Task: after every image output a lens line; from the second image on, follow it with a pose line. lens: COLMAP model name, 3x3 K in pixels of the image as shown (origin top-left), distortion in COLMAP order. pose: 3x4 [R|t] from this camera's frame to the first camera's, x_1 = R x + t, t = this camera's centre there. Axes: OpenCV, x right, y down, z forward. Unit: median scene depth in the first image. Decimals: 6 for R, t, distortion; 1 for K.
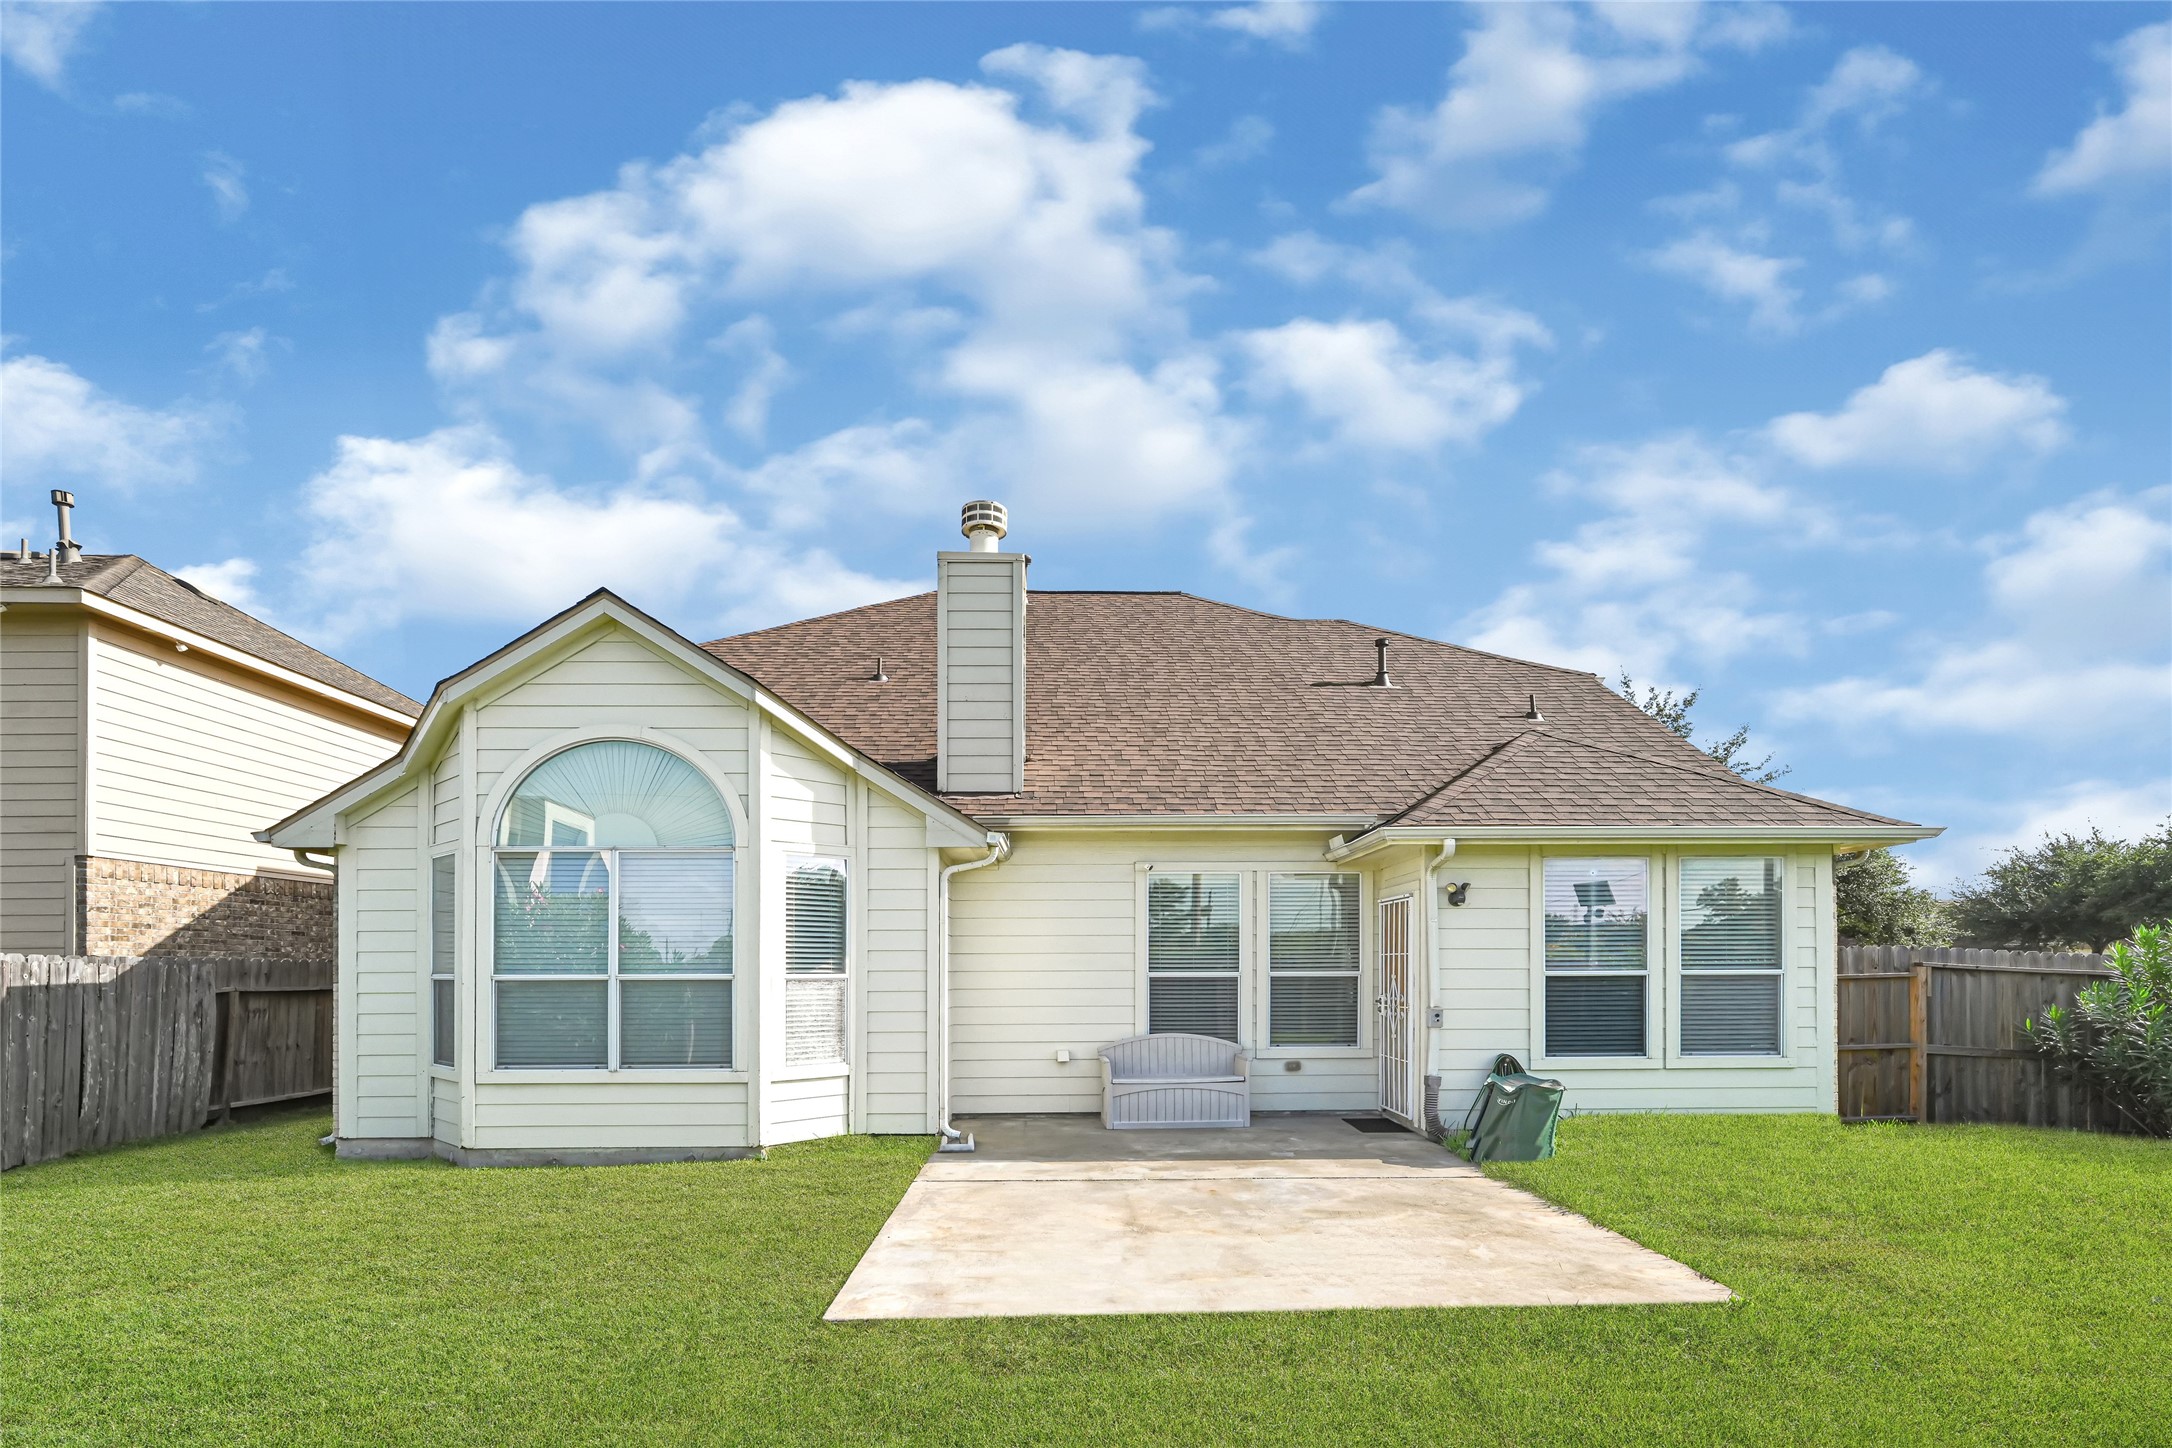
lens RADIAL K [[948.6, 0, 1085.9], [0, 948.6, 781.8], [0, 0, 1]] dist [0.000468, 0.000010]
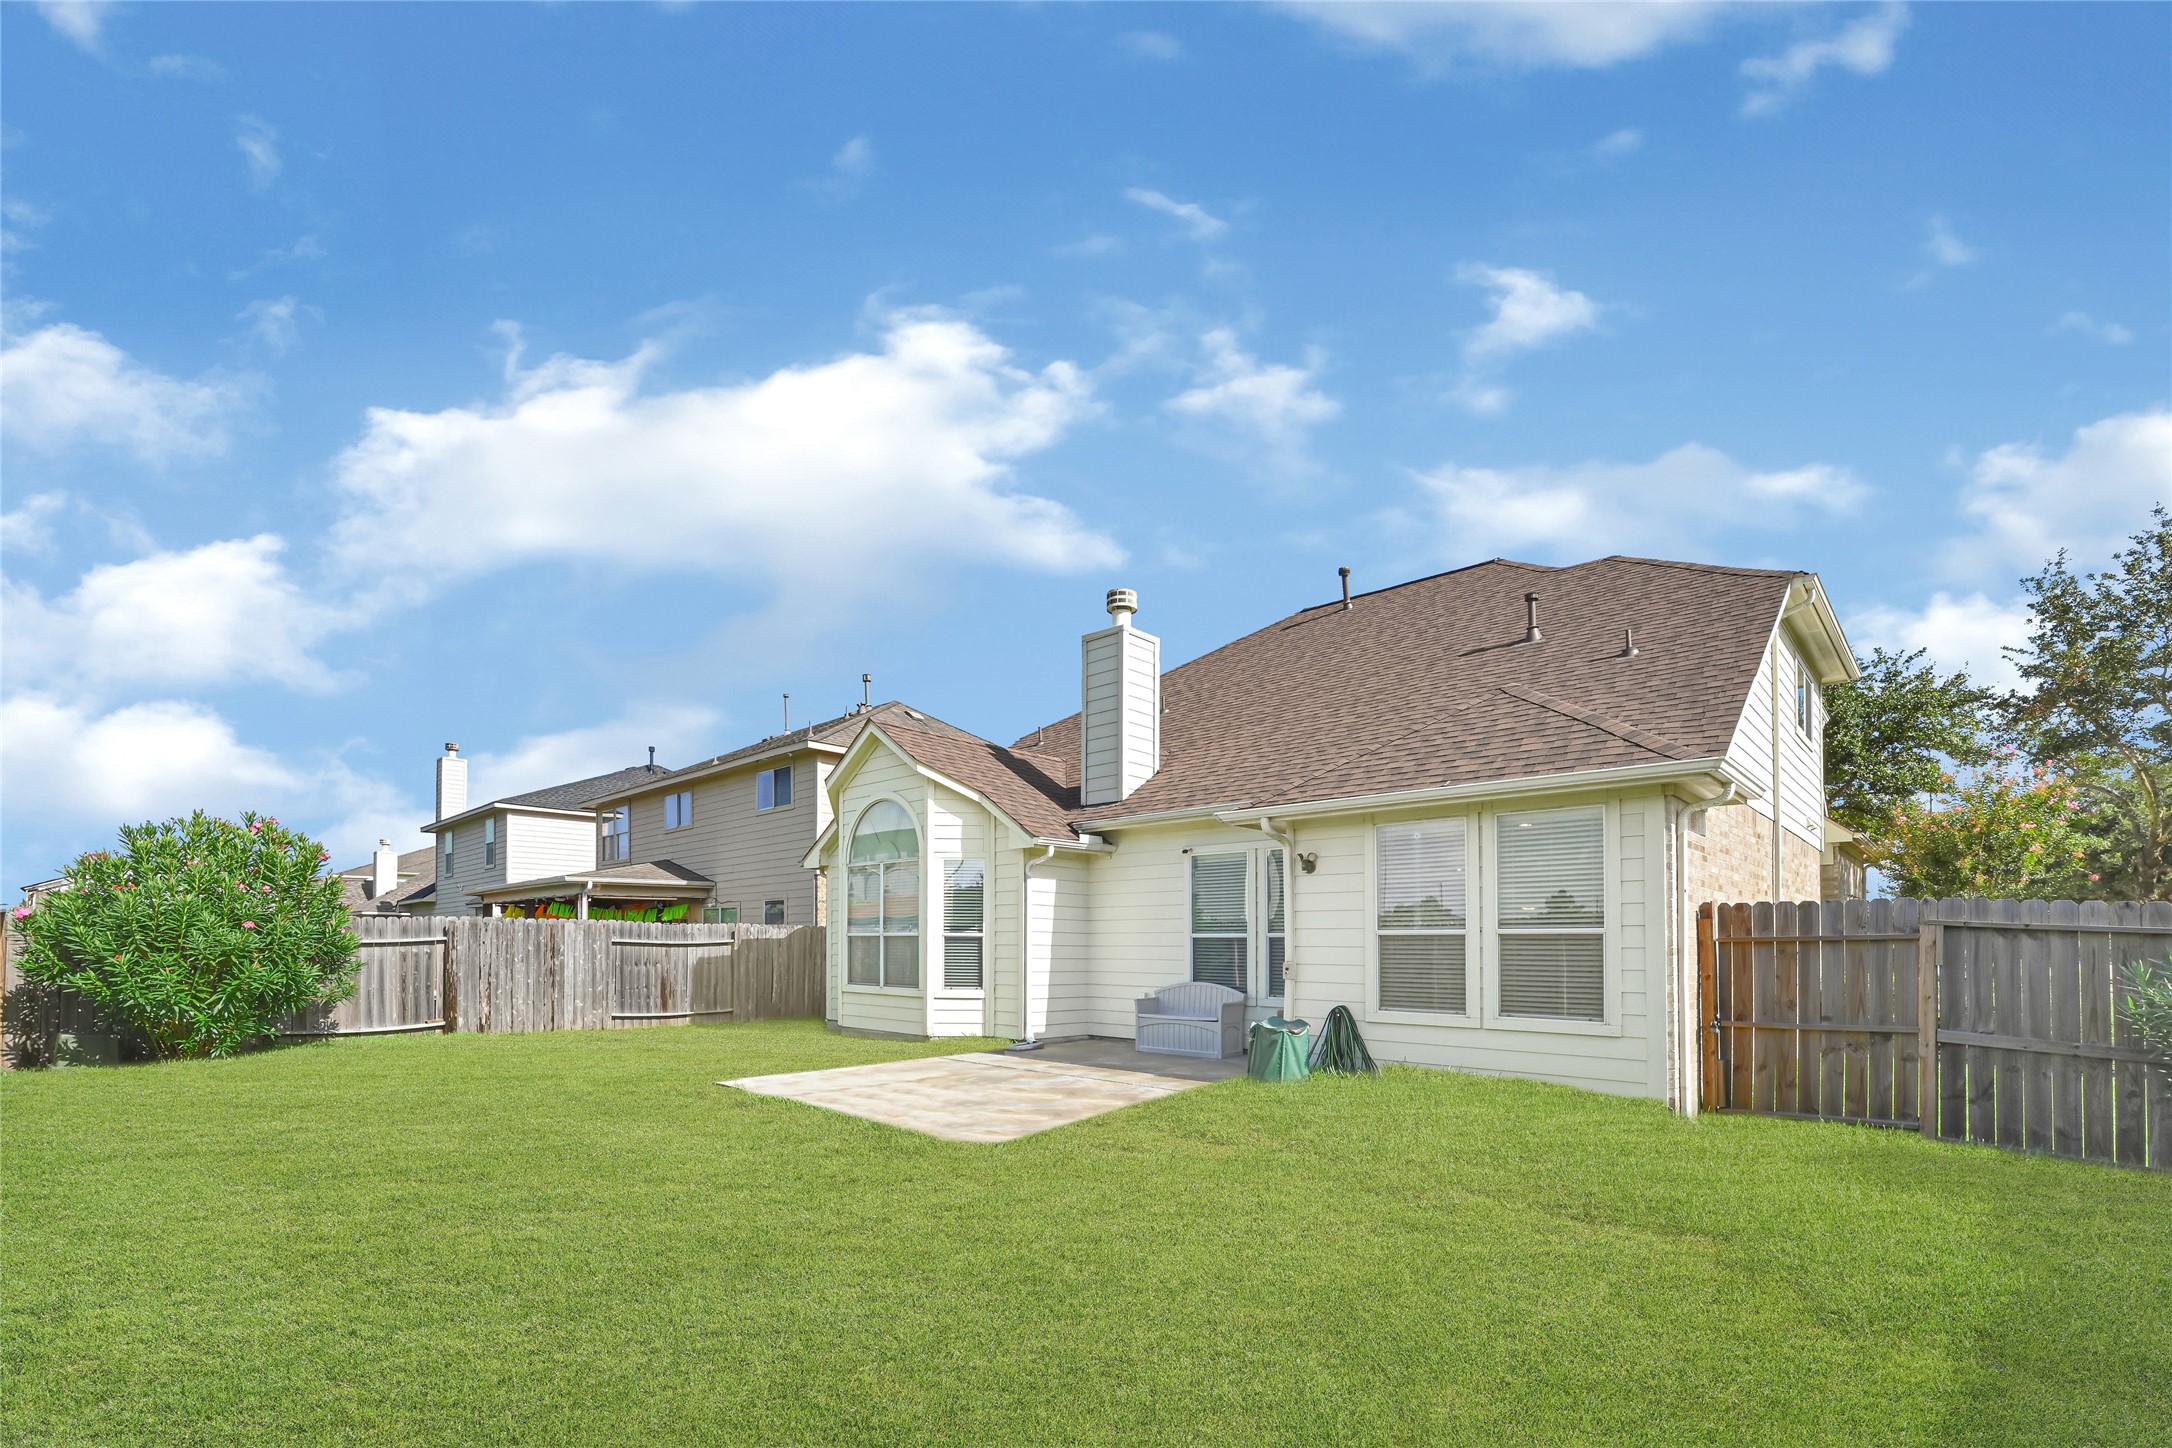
lens RADIAL K [[878.6, 0, 1091.6], [0, 878.6, 729.8], [0, 0, 1]] dist [0.001133, 0.000286]
pose [[0.734224, -0.152424, -0.661575, 0.918713], [0.124887, 0.988165, -0.089069, 0.021132], [0.667321, -0.017225, 0.744571, 0.039255]]
